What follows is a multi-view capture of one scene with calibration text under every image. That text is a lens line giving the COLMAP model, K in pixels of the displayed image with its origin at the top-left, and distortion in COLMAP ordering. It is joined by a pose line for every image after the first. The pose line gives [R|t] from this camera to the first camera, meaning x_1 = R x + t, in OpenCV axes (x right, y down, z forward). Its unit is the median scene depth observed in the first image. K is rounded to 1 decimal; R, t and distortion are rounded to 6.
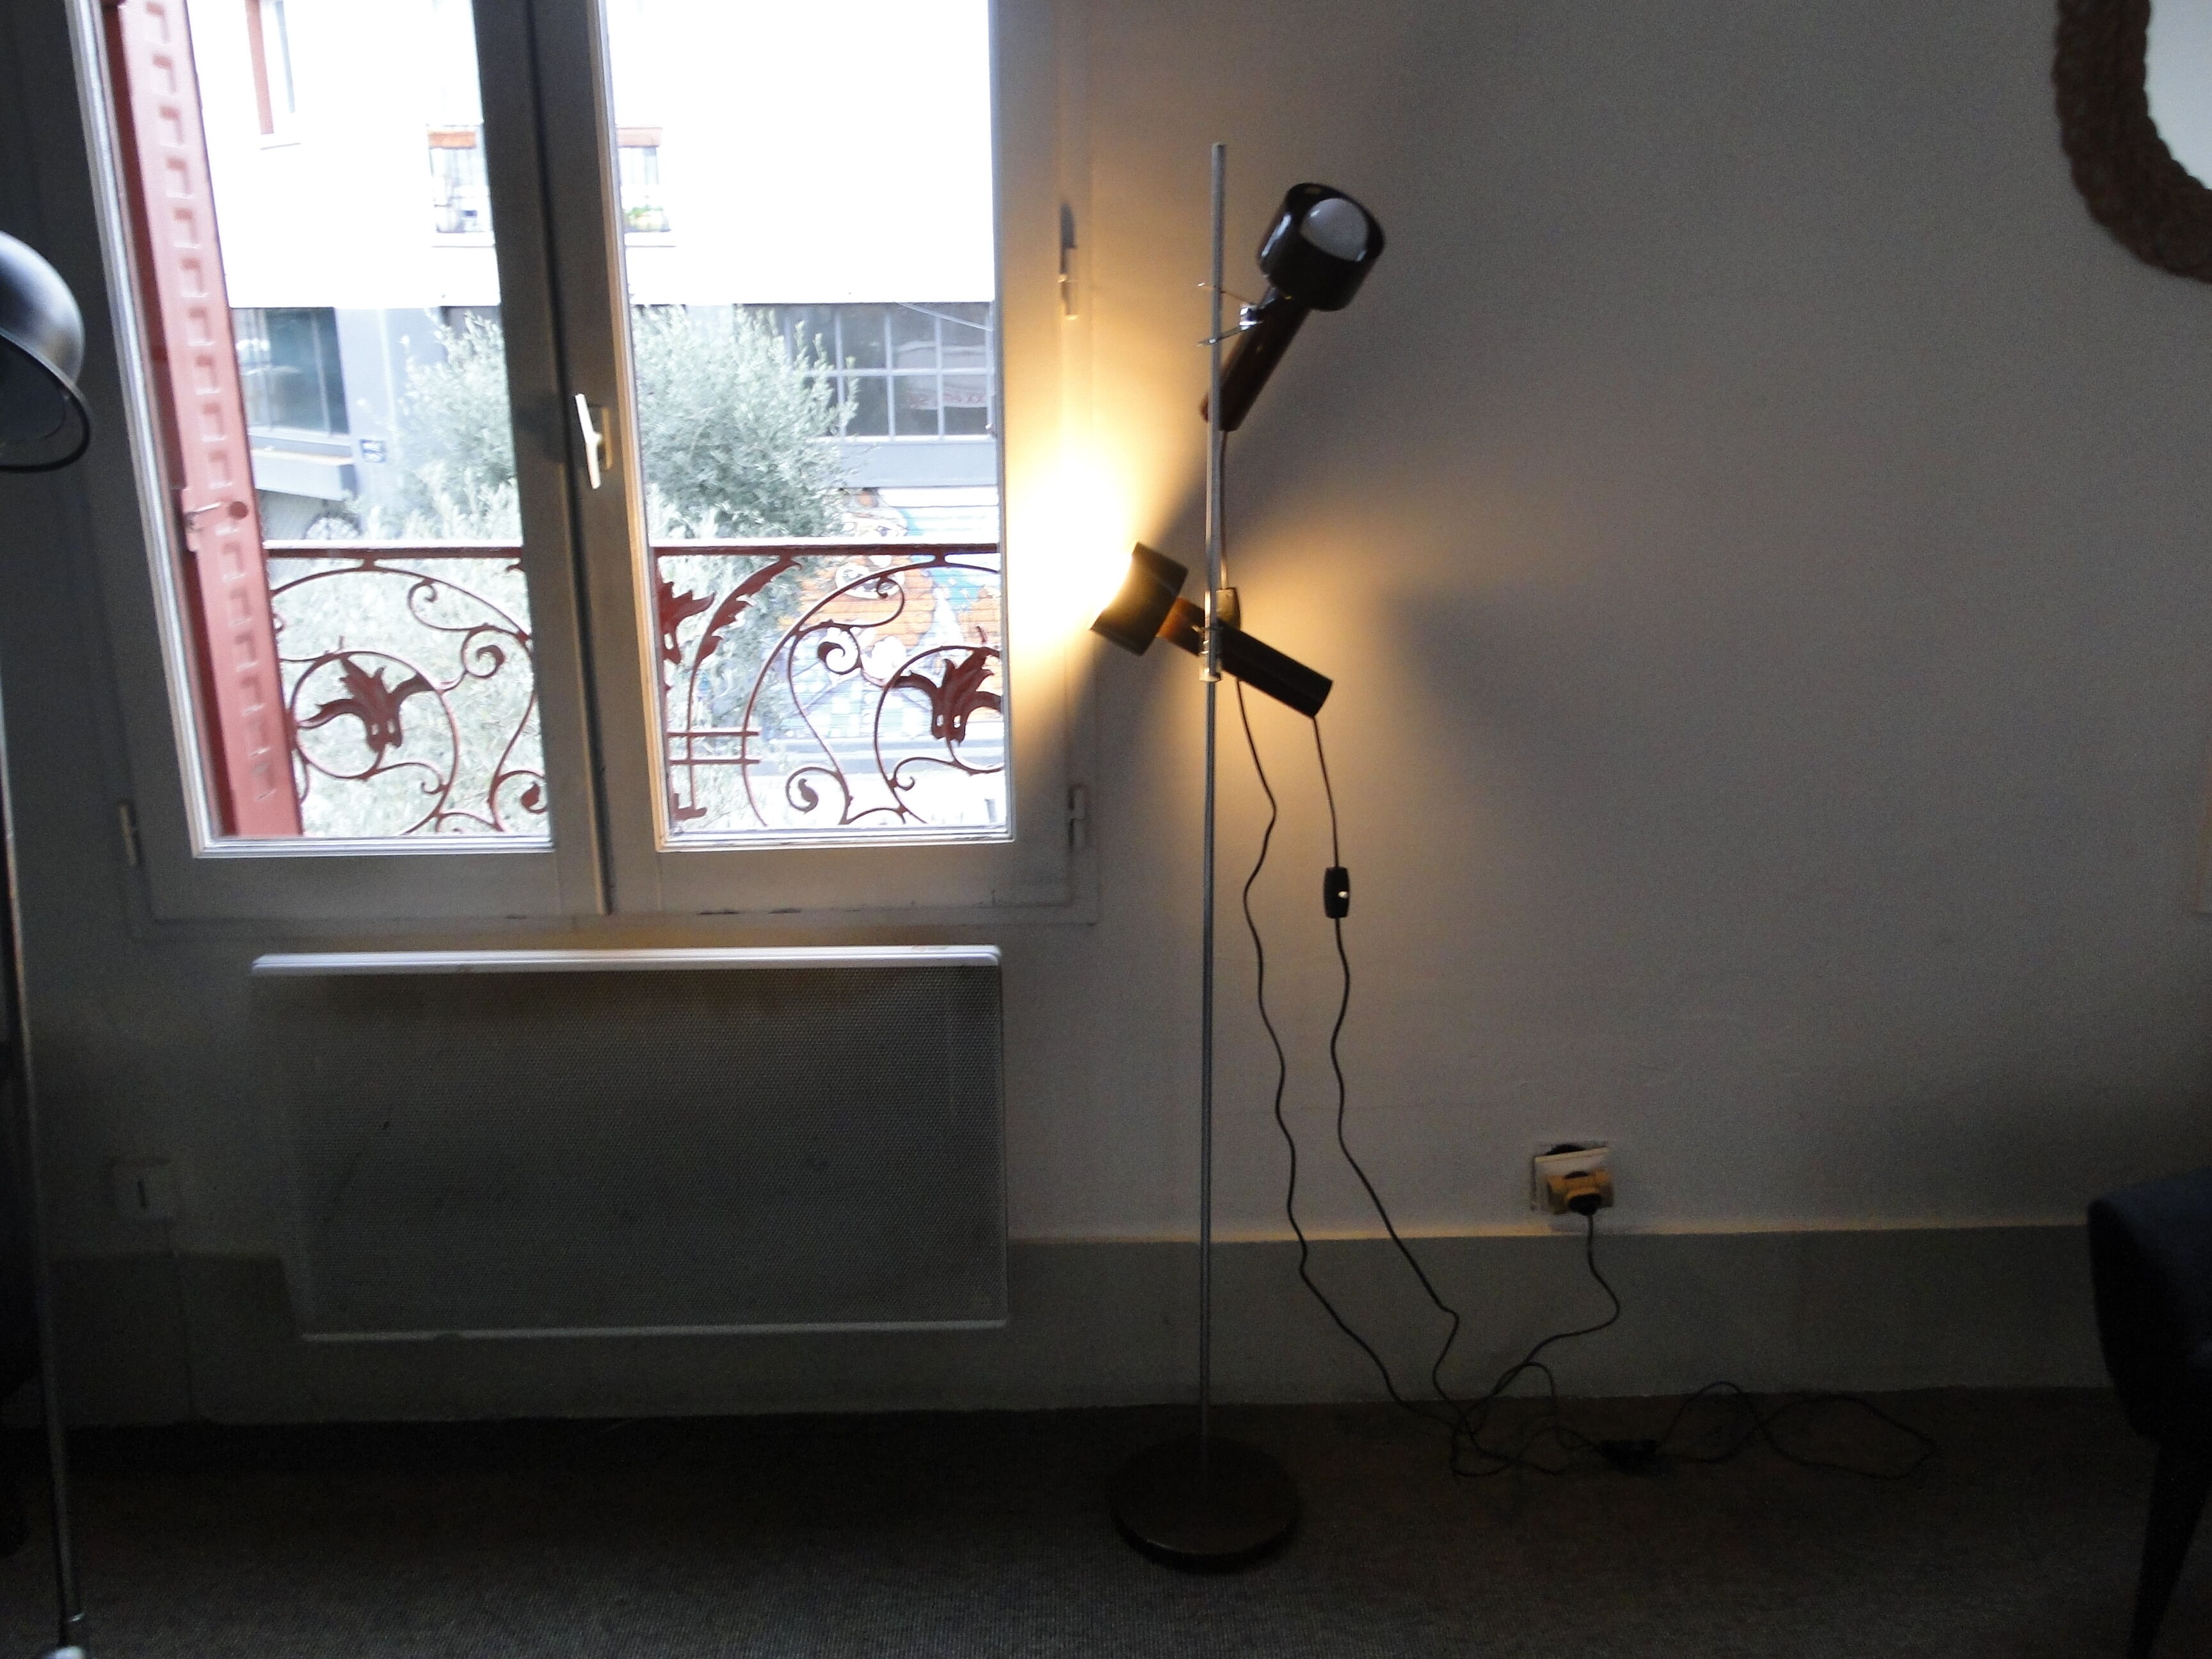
lens RADIAL K [[1891.8, 0, 1106.0], [0, 1891.8, 829.5], [0, 0, 1]] dist [-0.002318, 0.007079]
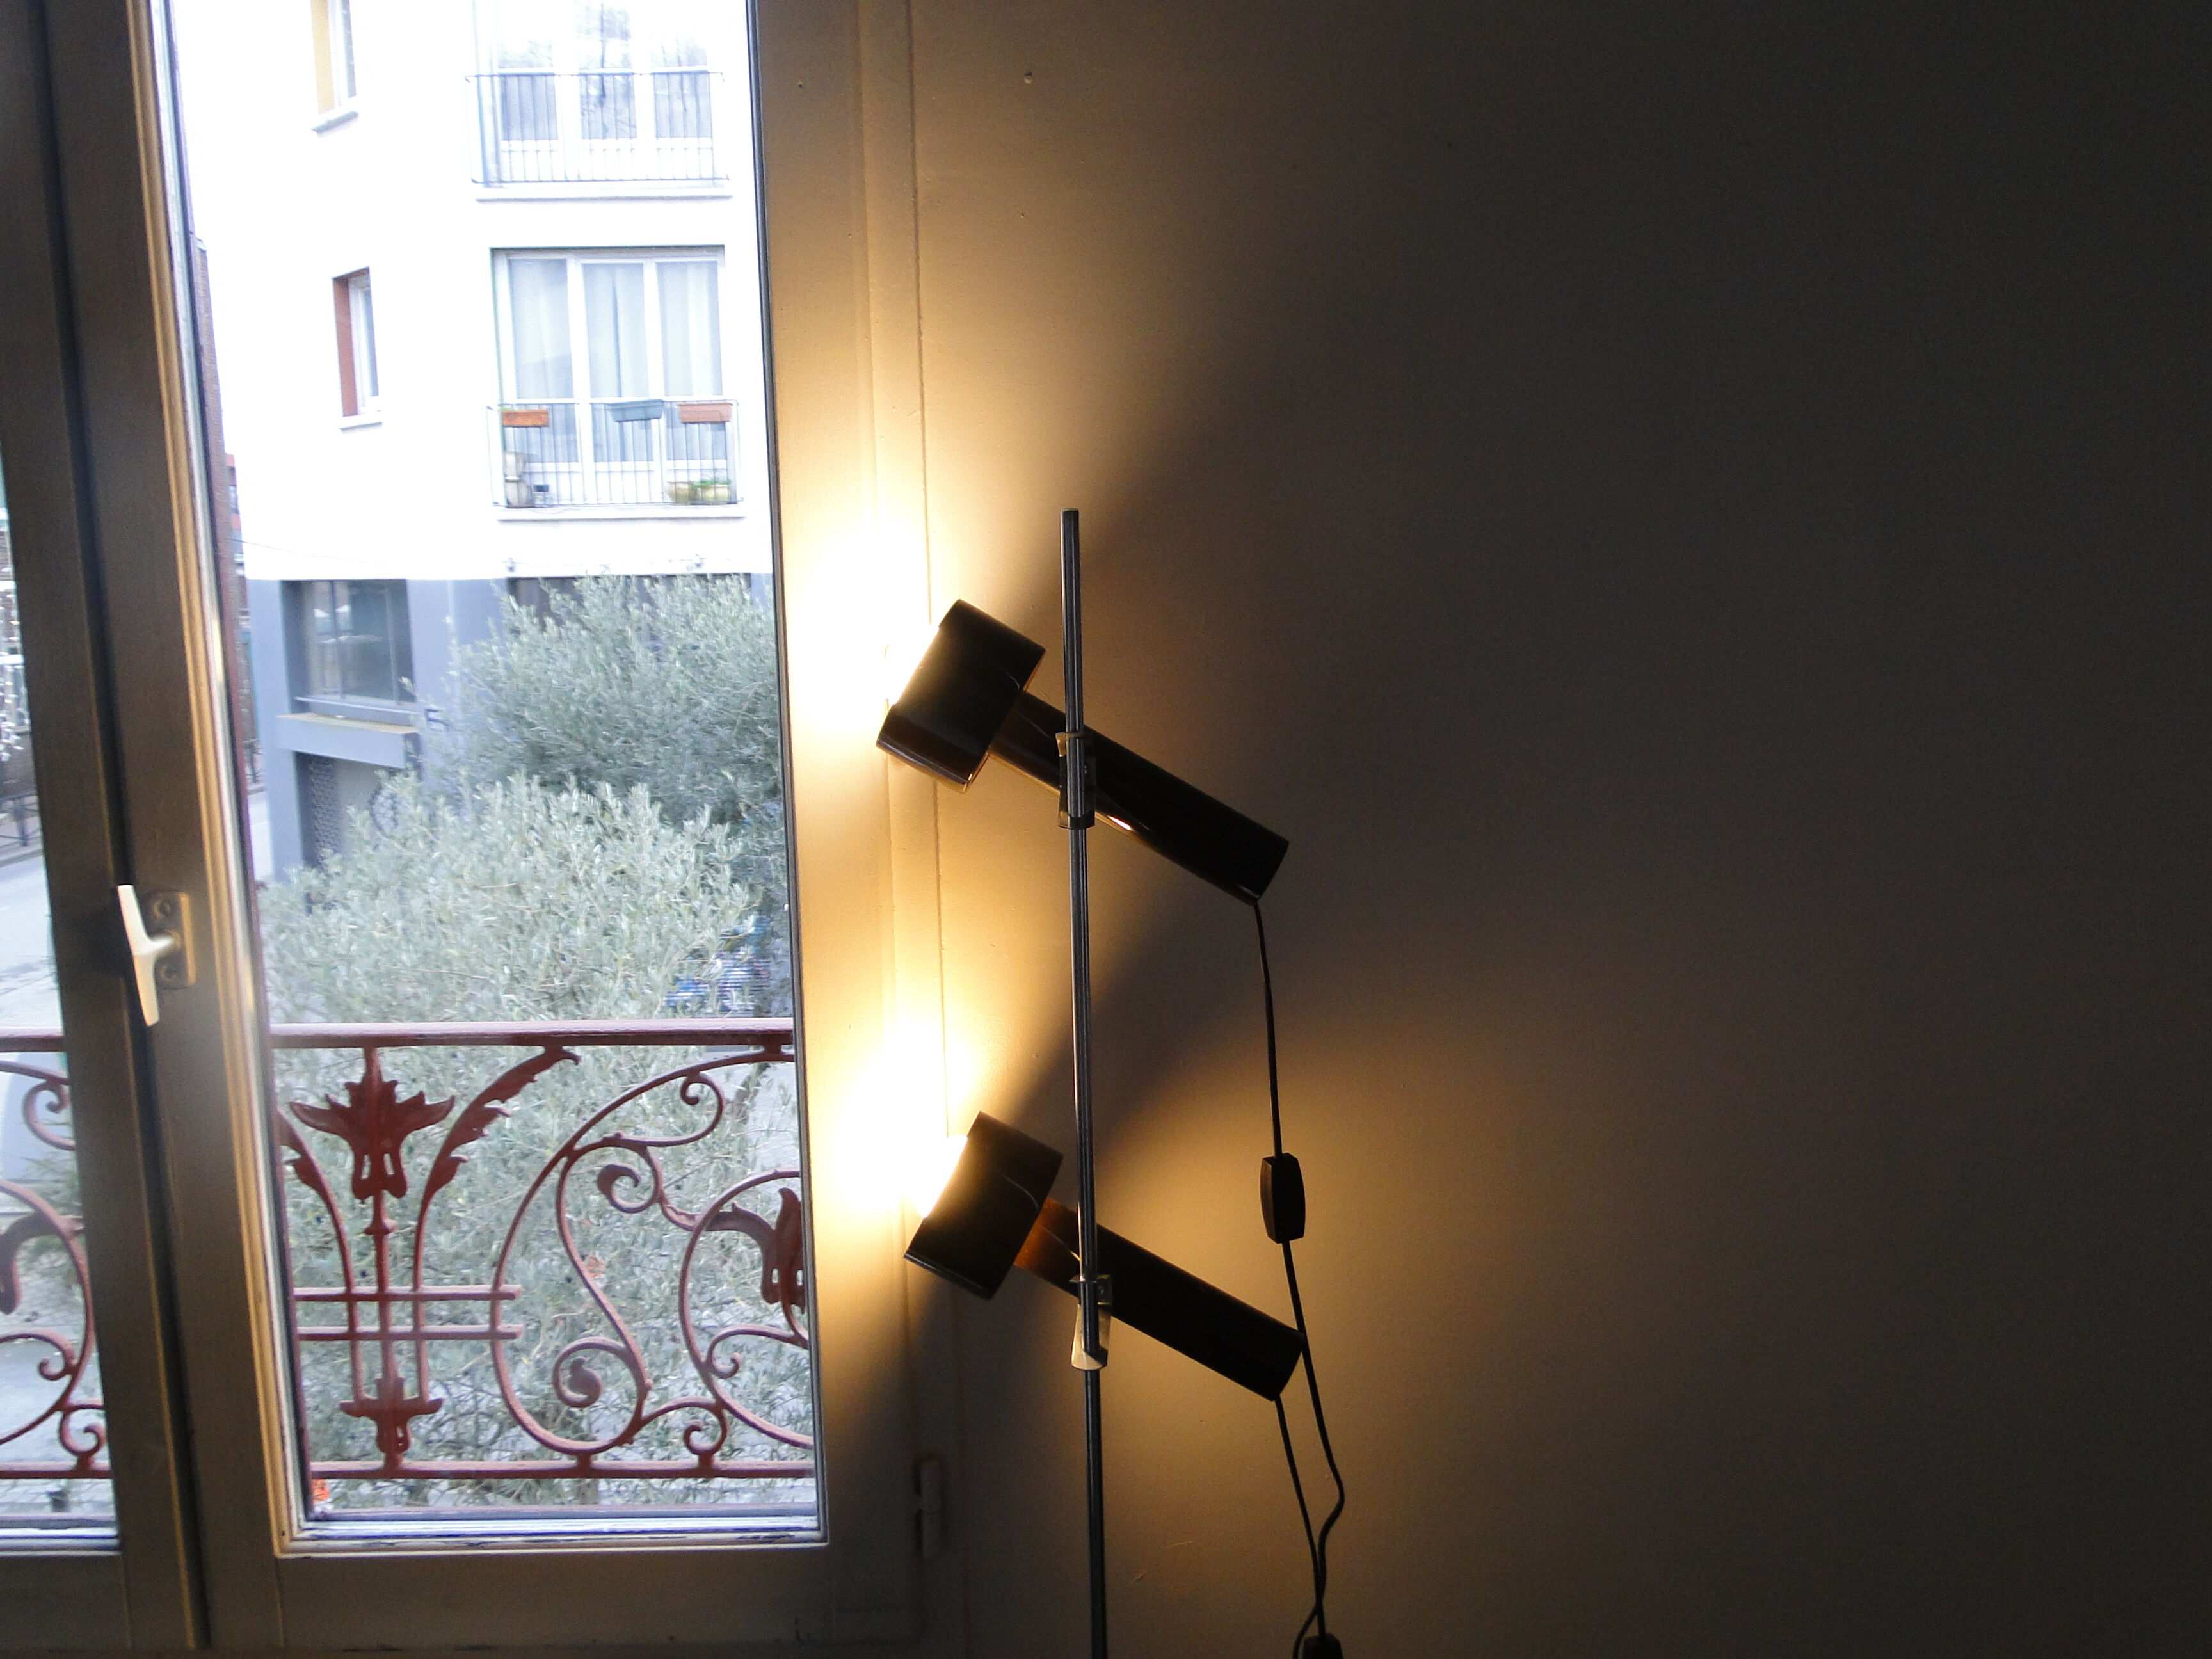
lens RADIAL K [[1891.8, 0, 1106.0], [0, 1891.8, 829.5], [0, 0, 1]] dist [-0.002318, 0.007079]
pose [[0.999054, -0.005745, -0.043108, 0.064505], [0.000180, 0.991775, -0.127997, -0.131538], [0.043489, 0.127868, 0.990837, 0.298146]]
